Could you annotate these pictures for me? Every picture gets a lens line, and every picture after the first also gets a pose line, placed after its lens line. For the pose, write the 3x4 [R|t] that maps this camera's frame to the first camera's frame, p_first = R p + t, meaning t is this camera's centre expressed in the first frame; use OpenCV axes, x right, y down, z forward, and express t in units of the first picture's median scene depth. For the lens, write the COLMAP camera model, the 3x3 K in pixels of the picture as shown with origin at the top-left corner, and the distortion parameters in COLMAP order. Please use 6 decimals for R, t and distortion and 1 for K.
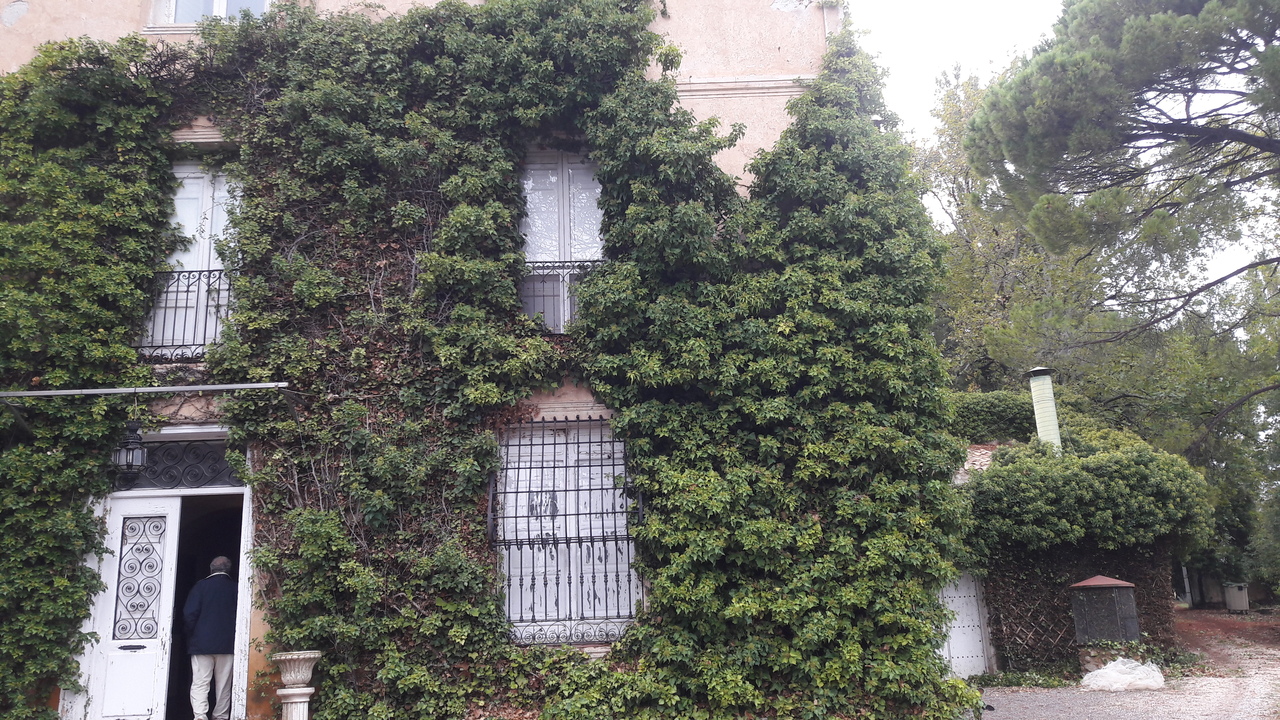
lens RADIAL K [[1046.1, 0, 629.4], [0, 1046.1, 351.7], [0, 0, 1]] dist [0.113816, -0.206489]
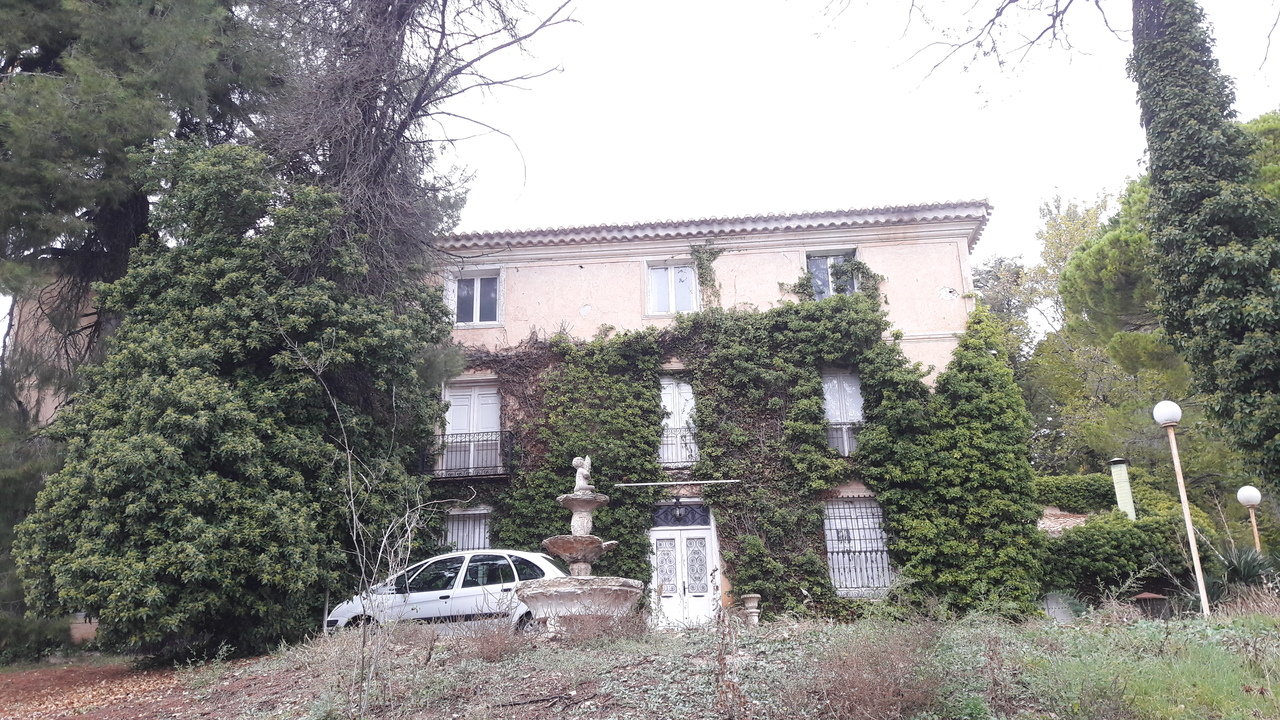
lens RADIAL K [[1046.1, 0, 613.6], [0, 1046.1, 335.0], [0, 0, 1]] dist [0.113816, -0.206489]
pose [[0.993257, -0.019794, -0.114227, -0.307834], [0.010067, 0.996321, -0.085104, -0.091589], [0.115492, 0.083380, 0.989803, -1.304611]]
